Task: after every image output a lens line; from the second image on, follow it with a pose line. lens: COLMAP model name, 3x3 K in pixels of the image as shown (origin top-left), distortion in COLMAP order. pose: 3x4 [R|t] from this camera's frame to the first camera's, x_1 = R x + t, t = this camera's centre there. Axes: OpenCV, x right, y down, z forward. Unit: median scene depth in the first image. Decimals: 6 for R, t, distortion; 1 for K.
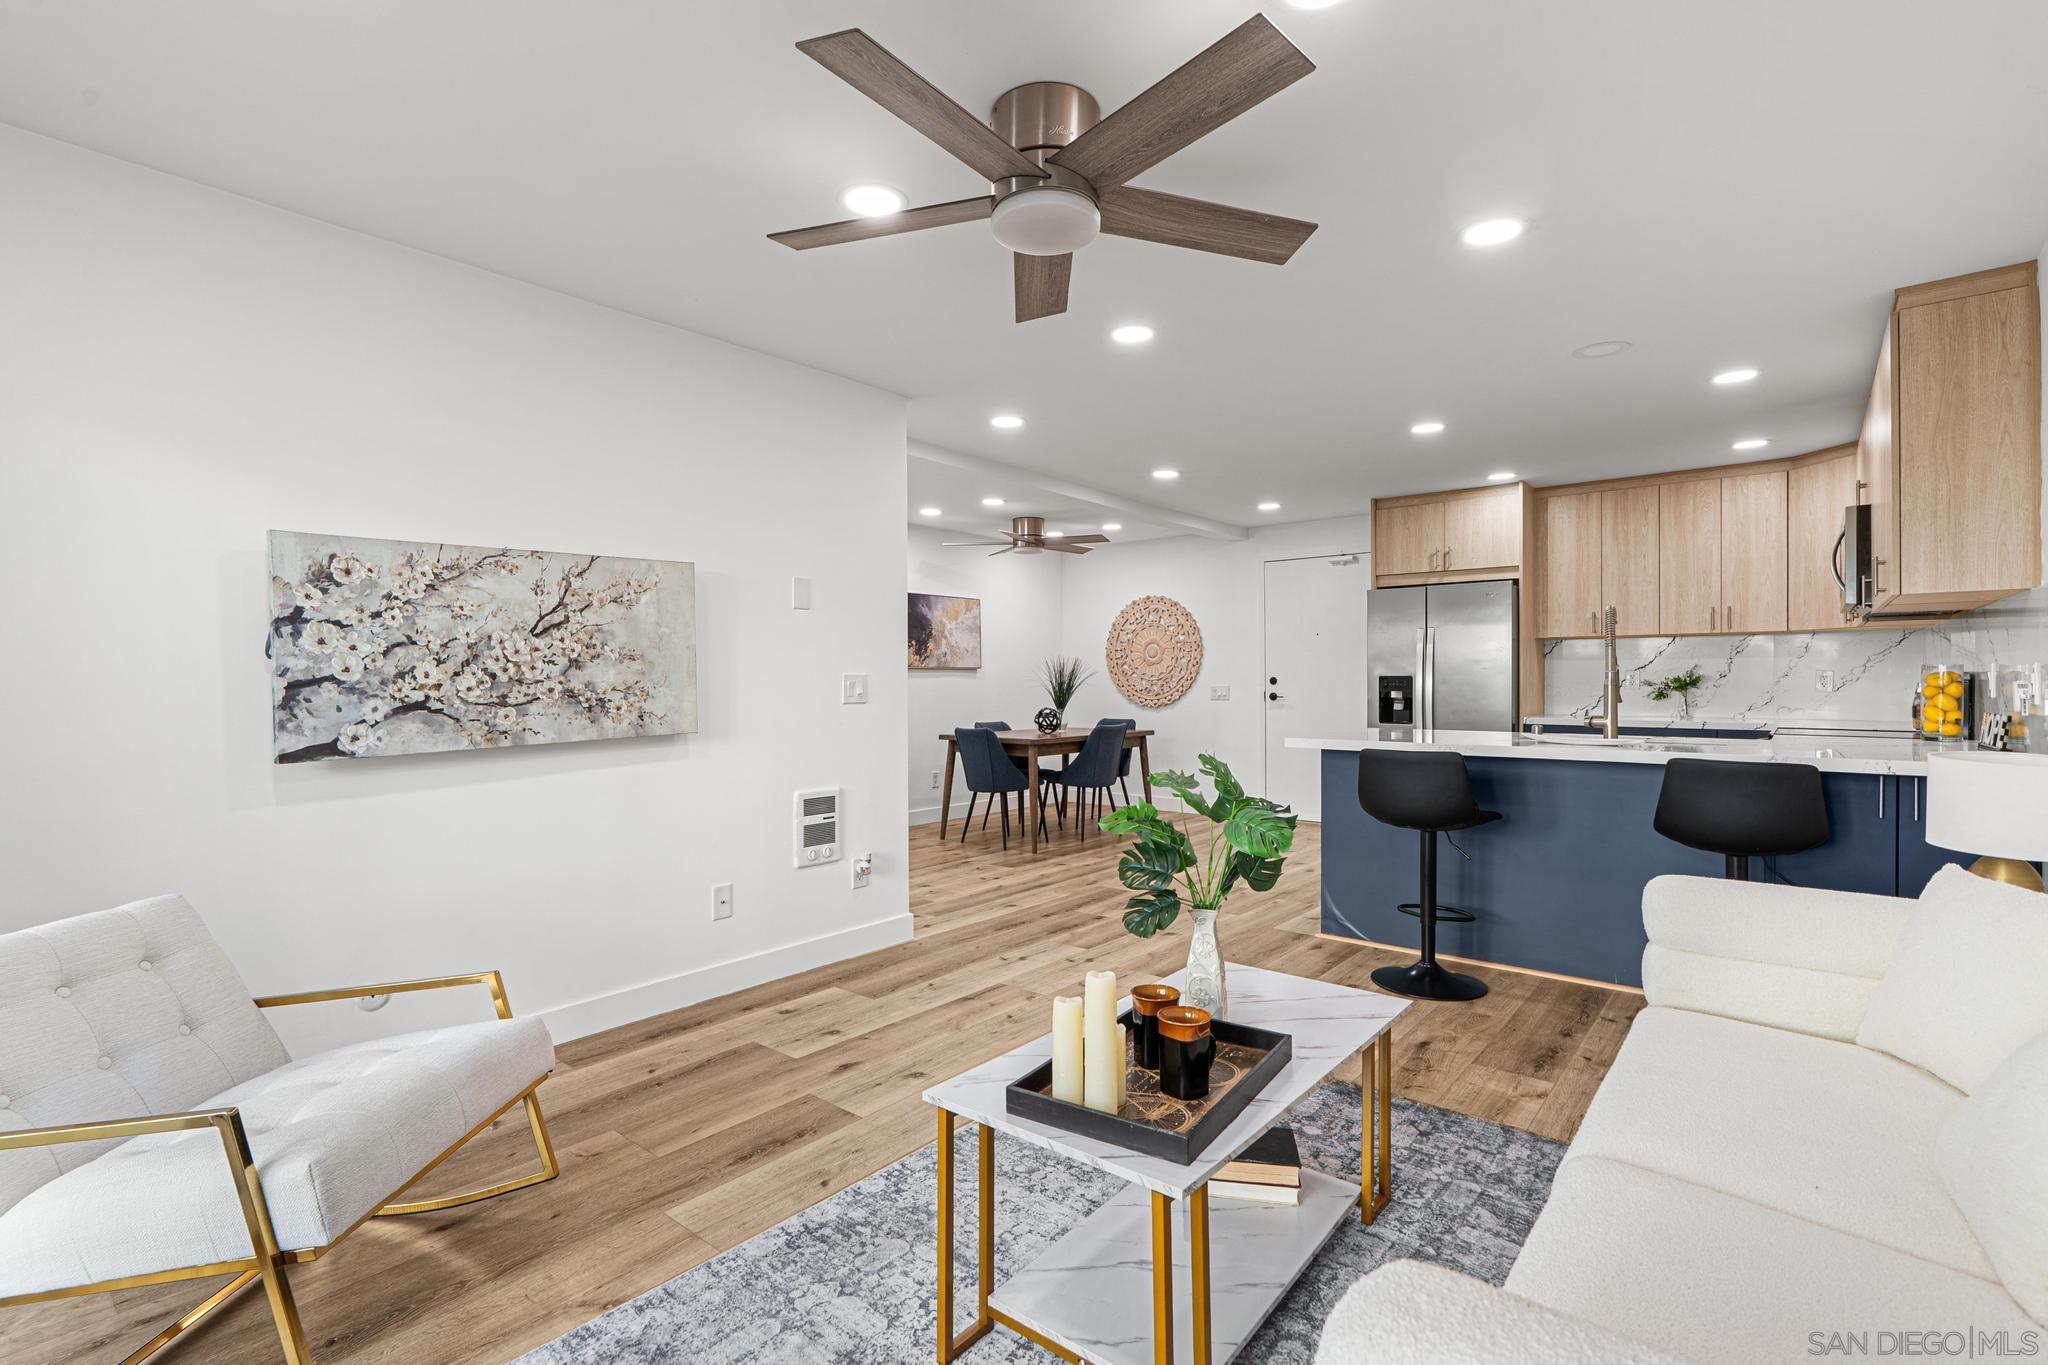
lens RADIAL K [[955.0, 0, 1018.5], [0, 955.0, 681.6], [0, 0, 1]] dist [-0.003031, 0.000517]
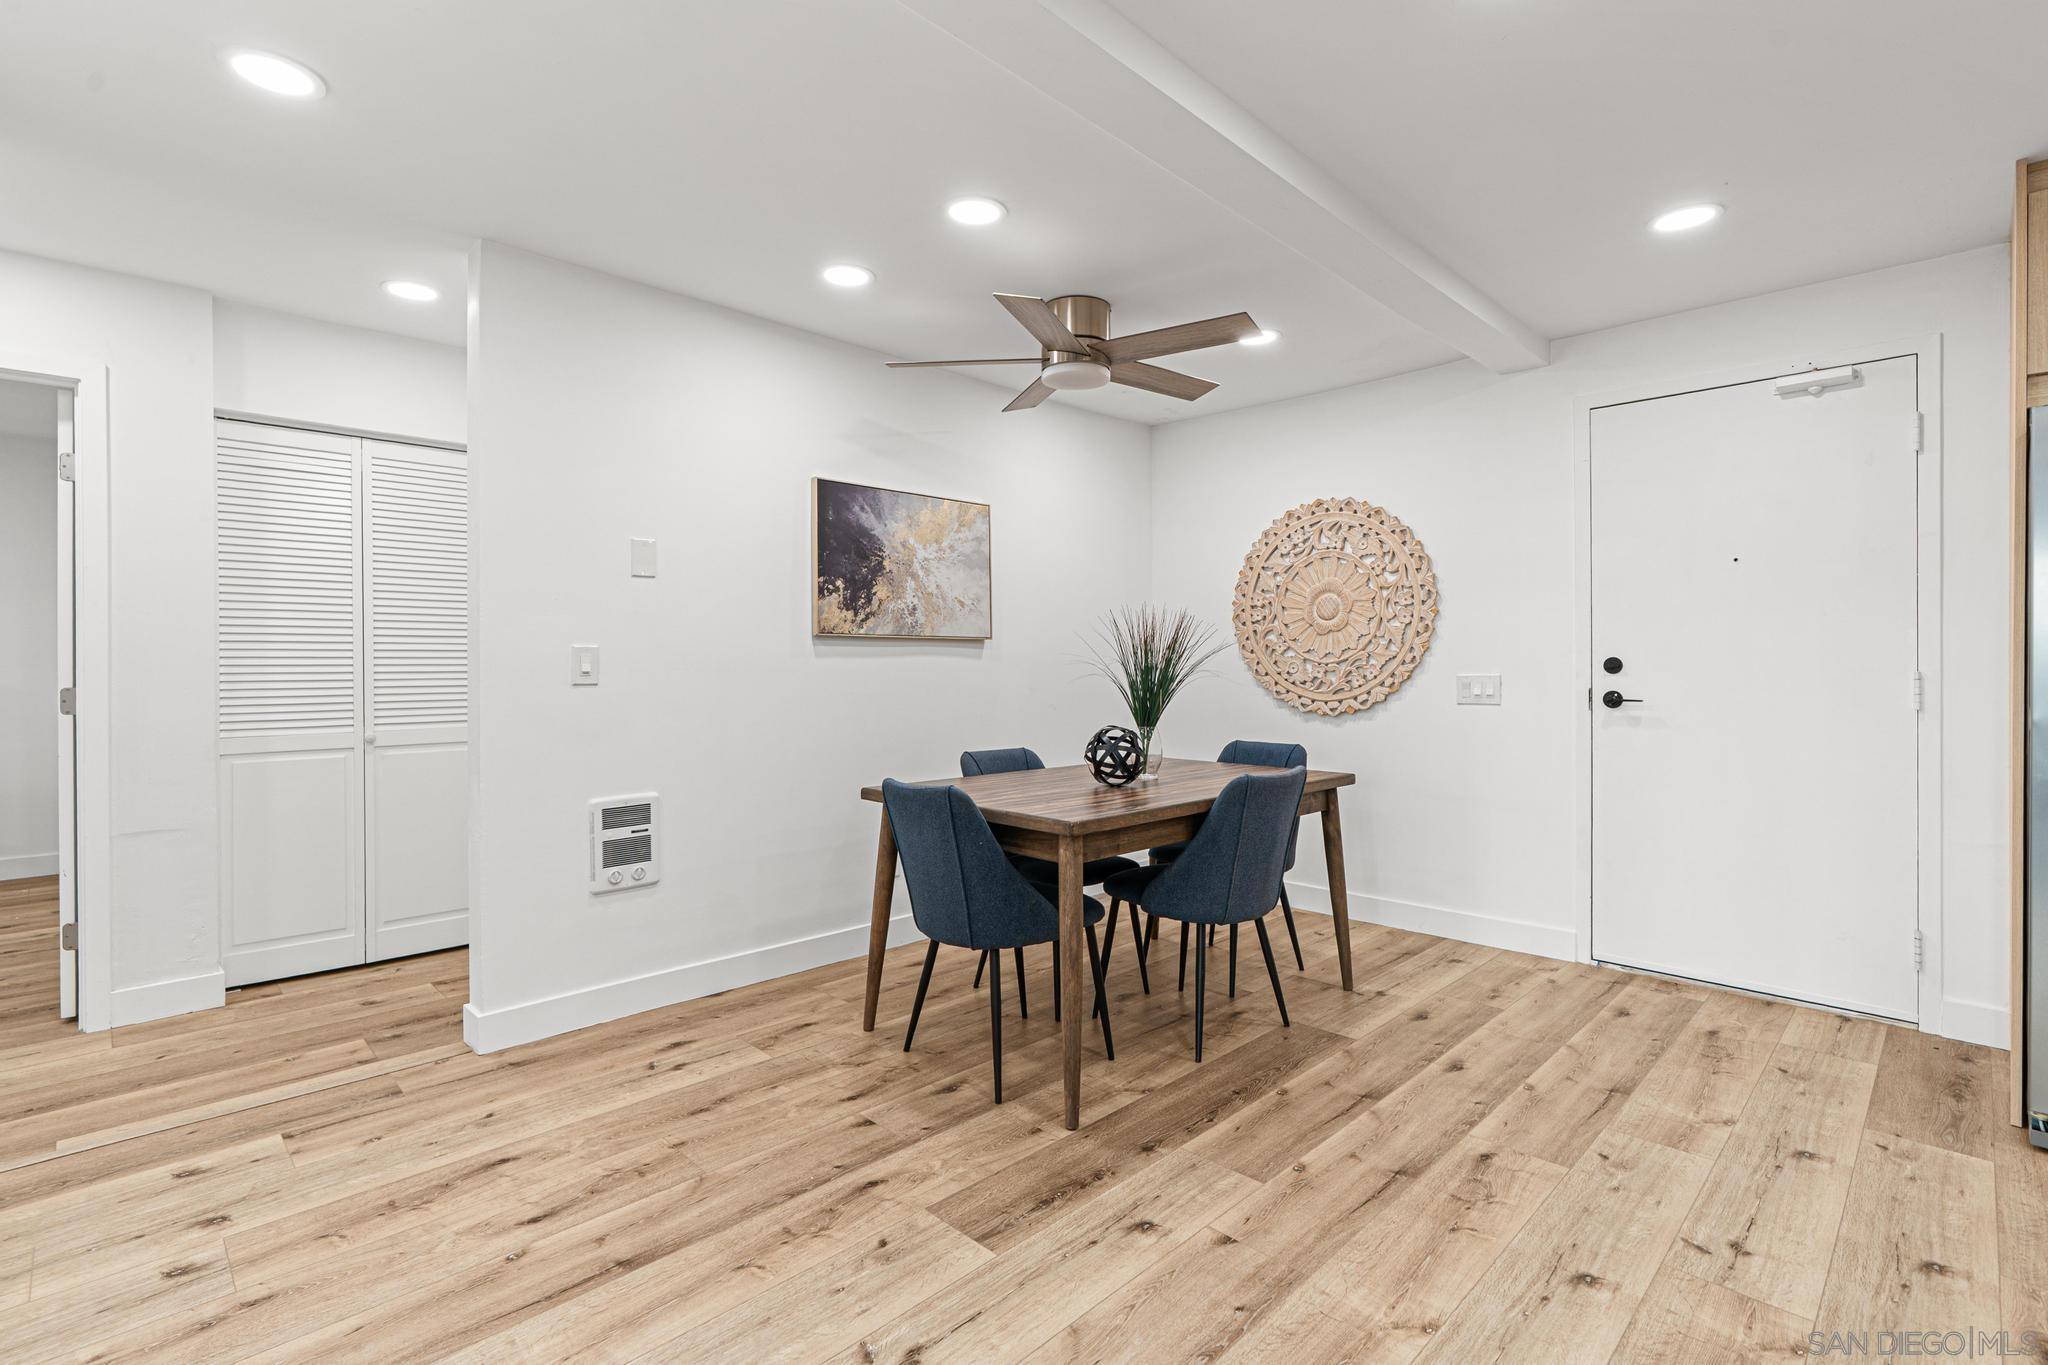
lens RADIAL K [[953.1, 0, 1020.3], [0, 953.1, 664.3], [0, 0, 1]] dist [-0.002690, 0.000113]
pose [[0.995750, 0.003339, -0.092032, 0.025018], [-0.003233, 0.999994, 0.001301, -0.001089], [0.092036, -0.000998, 0.995755, 0.521690]]
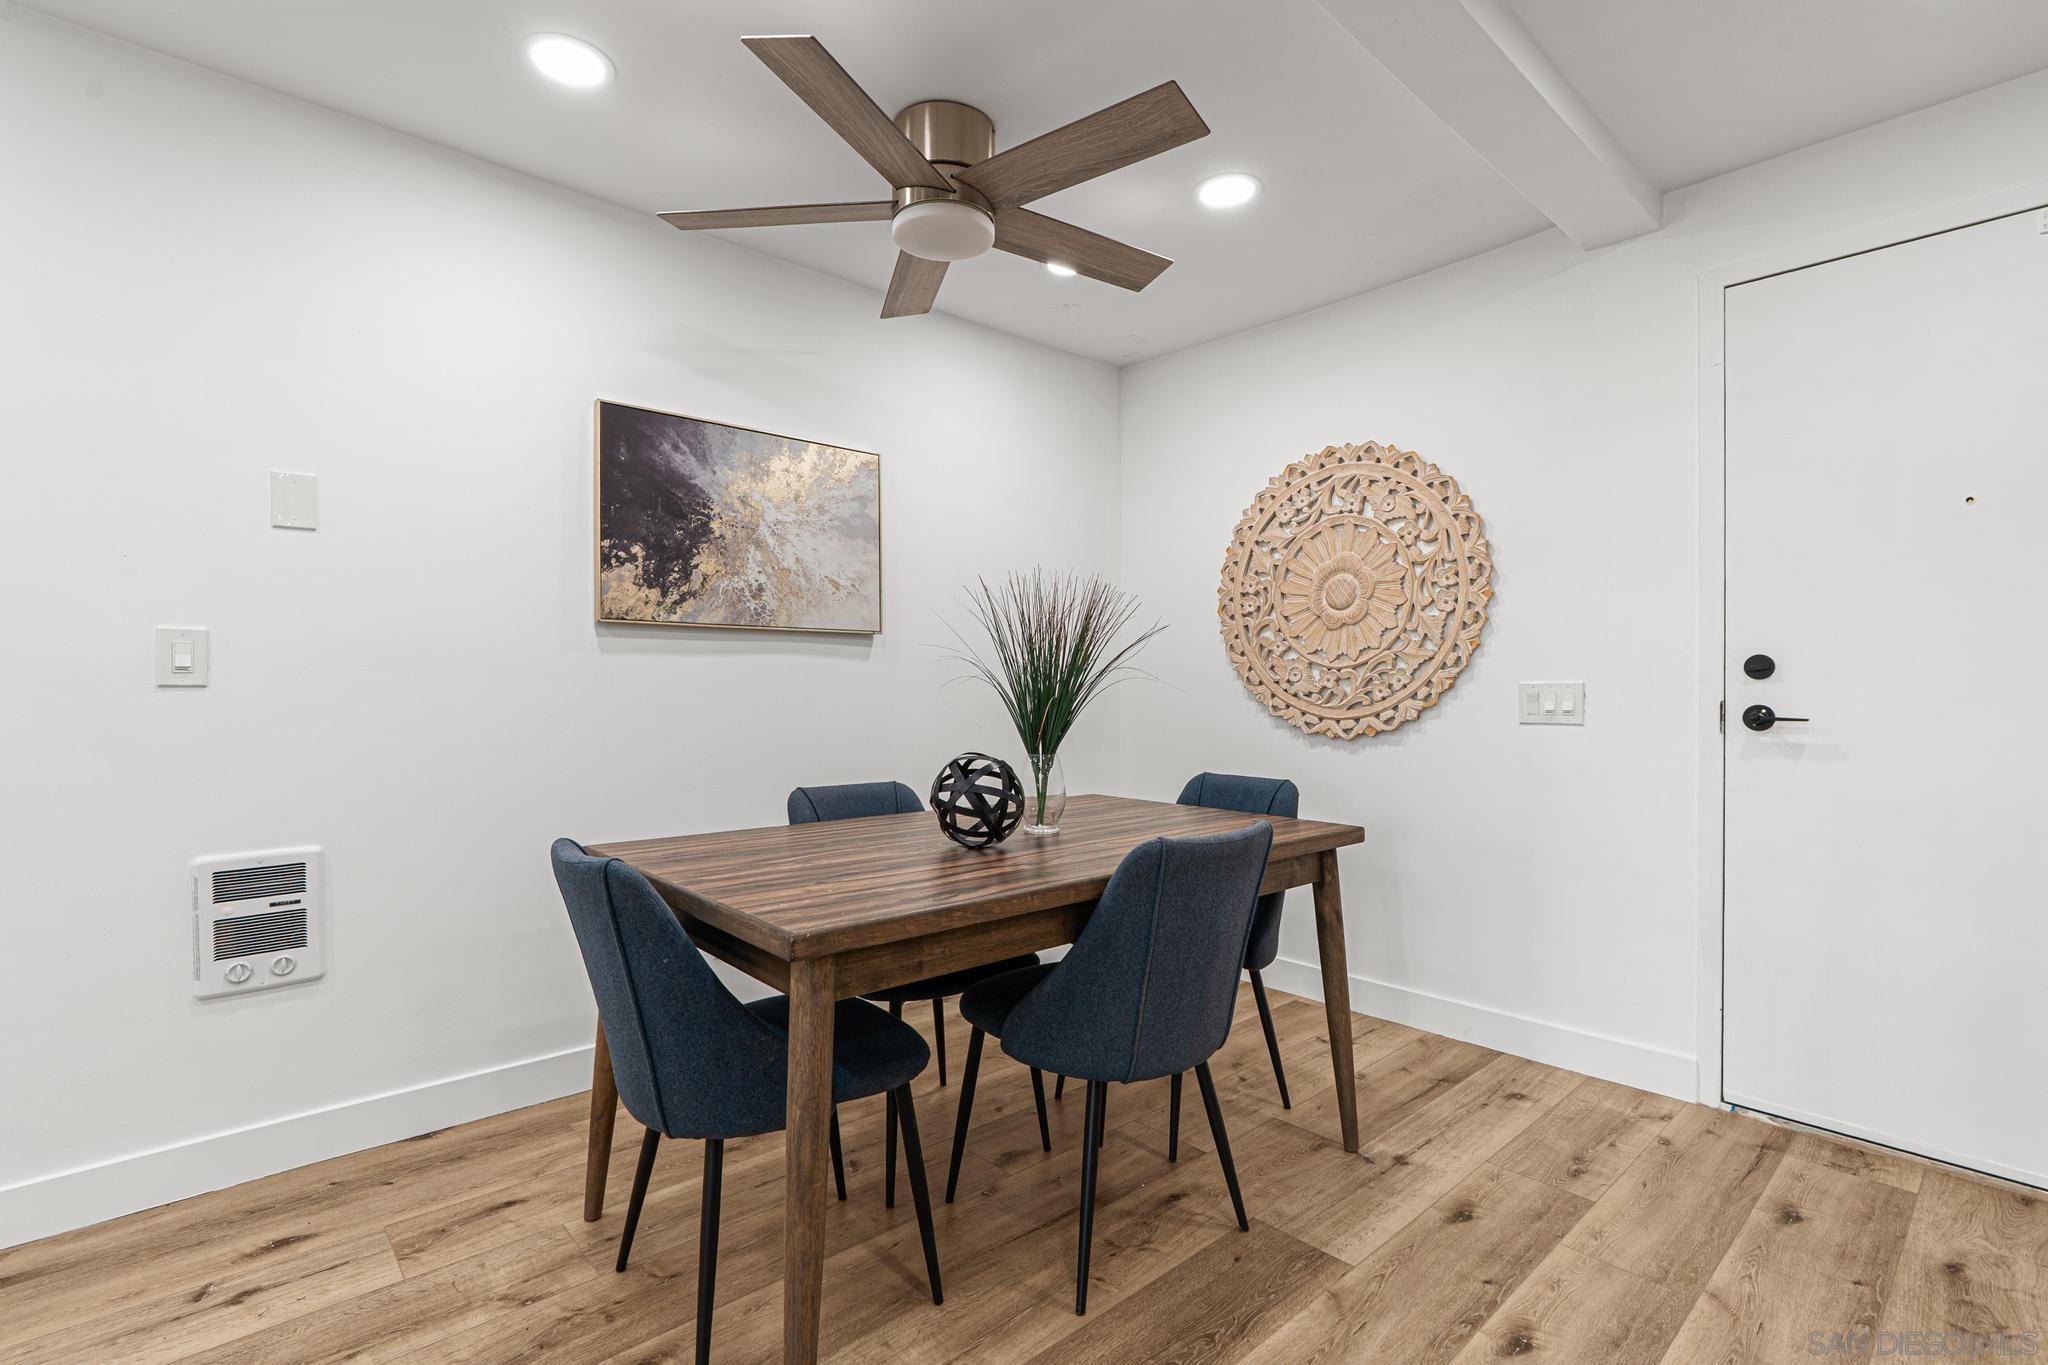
lens RADIAL K [[945.7, 0, 1024.4], [0, 945.7, 688.8], [0, 0, 1]] dist [-0.004880, 0.001140]
pose [[0.990198, 0.007340, -0.139478, 0.075331], [-0.006627, 0.999963, 0.005574, 0.006203], [0.139514, -0.004595, 0.990209, 0.671811]]
